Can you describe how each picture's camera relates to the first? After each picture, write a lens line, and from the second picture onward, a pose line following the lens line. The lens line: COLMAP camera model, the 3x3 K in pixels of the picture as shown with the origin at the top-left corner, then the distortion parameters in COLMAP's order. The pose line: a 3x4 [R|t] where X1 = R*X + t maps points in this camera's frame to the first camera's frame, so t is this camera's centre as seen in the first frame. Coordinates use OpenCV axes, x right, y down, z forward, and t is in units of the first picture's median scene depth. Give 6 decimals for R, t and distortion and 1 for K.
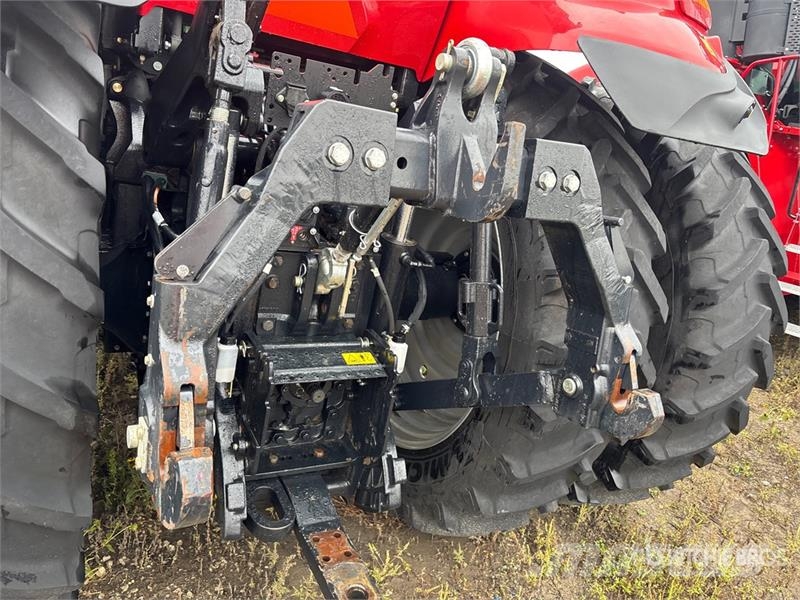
lens RADIAL K [[629.2, 0, 400.0], [0, 629.2, 300.0], [0, 0, 1]] dist [0.023637, -0.000006]
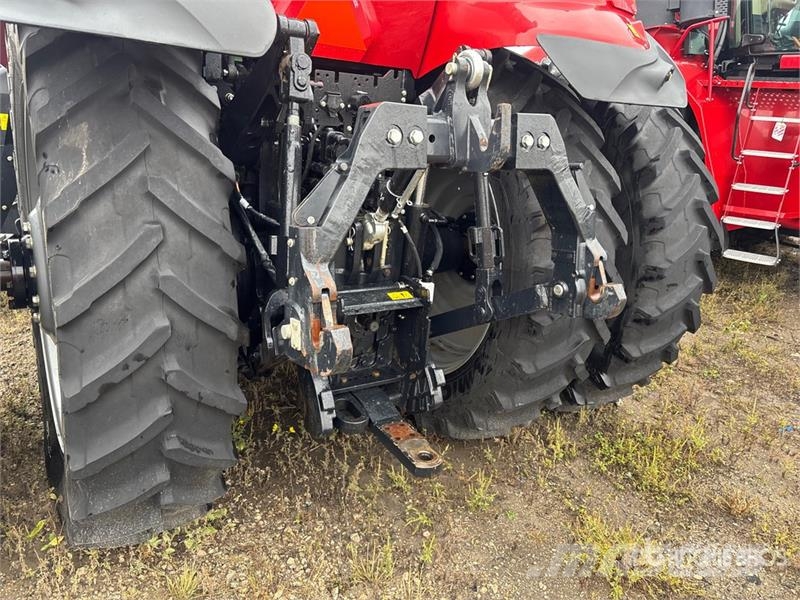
lens RADIAL K [[610.8, 0, 417.1], [0, 610.8, 300.9], [0, 0, 1]] dist [0.036806, -0.004064]
pose [[0.992094, -0.119100, 0.039553, -0.083360], [0.118104, 0.992644, 0.026639, 0.075749], [-0.042435, -0.021757, 0.998862, -0.286788]]
